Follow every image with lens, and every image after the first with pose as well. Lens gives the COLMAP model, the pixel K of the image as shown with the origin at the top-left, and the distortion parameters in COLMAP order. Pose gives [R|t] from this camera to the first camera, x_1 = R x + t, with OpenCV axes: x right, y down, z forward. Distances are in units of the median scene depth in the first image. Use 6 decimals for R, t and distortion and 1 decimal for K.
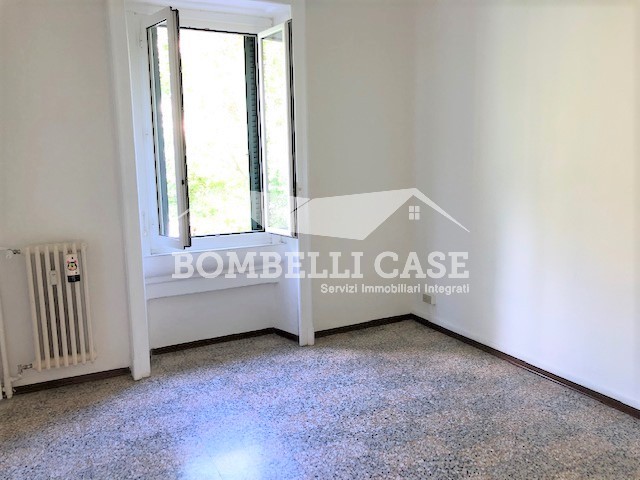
lens RADIAL K [[519.3, 0, 320.3], [0, 519.3, 234.9], [0, 0, 1]] dist [0.029416, -0.011679]
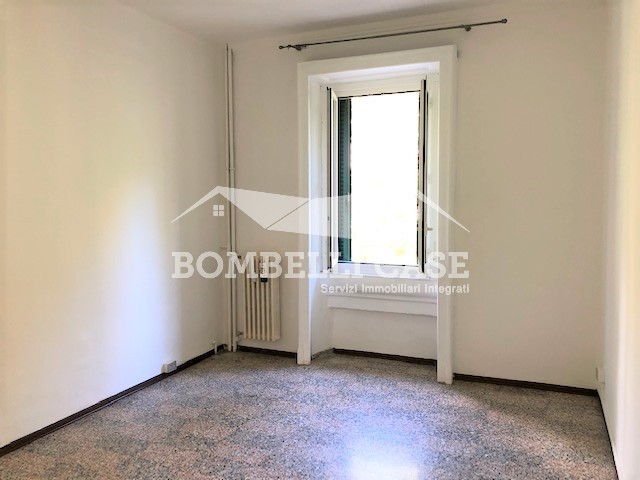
lens RADIAL K [[519.3, 0, 317.1], [0, 519.3, 243.5], [0, 0, 1]] dist [0.029416, -0.011679]
pose [[0.655086, 0.086050, -0.750638, 0.635835], [-0.123020, 0.992384, 0.006402, -0.036868], [0.745472, 0.088150, 0.660682, 0.146229]]
